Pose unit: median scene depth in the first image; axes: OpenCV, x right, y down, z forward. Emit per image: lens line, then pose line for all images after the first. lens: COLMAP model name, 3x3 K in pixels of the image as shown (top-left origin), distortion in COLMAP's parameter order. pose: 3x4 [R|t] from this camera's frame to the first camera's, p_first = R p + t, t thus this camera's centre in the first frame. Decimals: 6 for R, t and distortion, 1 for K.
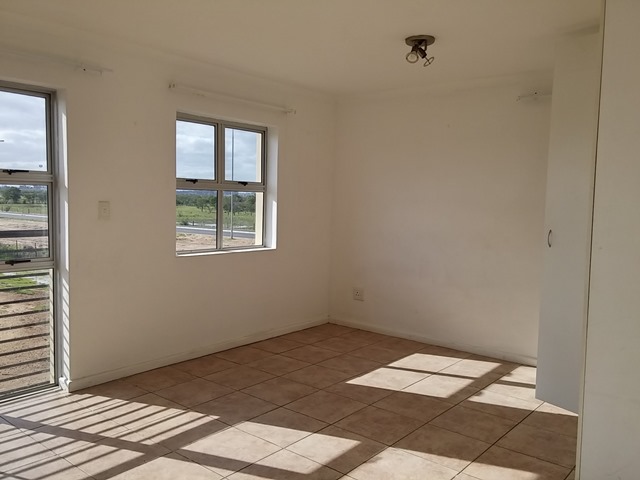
lens RADIAL K [[550.5, 0, 315.8], [0, 550.5, 238.9], [0, 0, 1]] dist [0.079837, -0.086466]
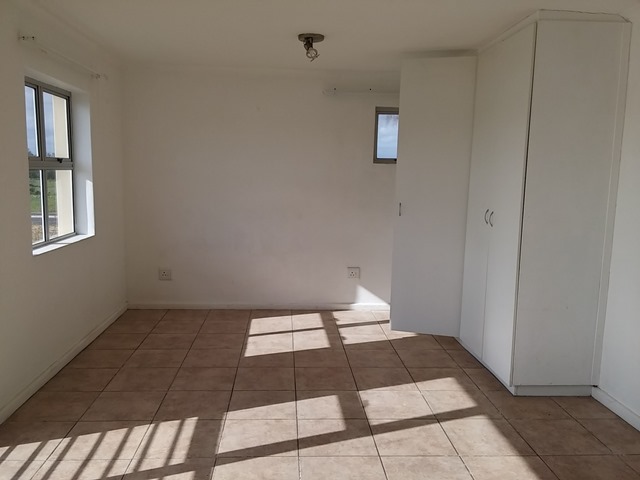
lens RADIAL K [[550.5, 0, 315.8], [0, 550.5, 238.9], [0, 0, 1]] dist [0.079837, -0.086466]
pose [[0.735867, -0.094030, 0.670566, -0.540881], [0.050434, 0.995172, 0.084203, -0.043205], [-0.675245, -0.028143, 0.737056, 0.150282]]
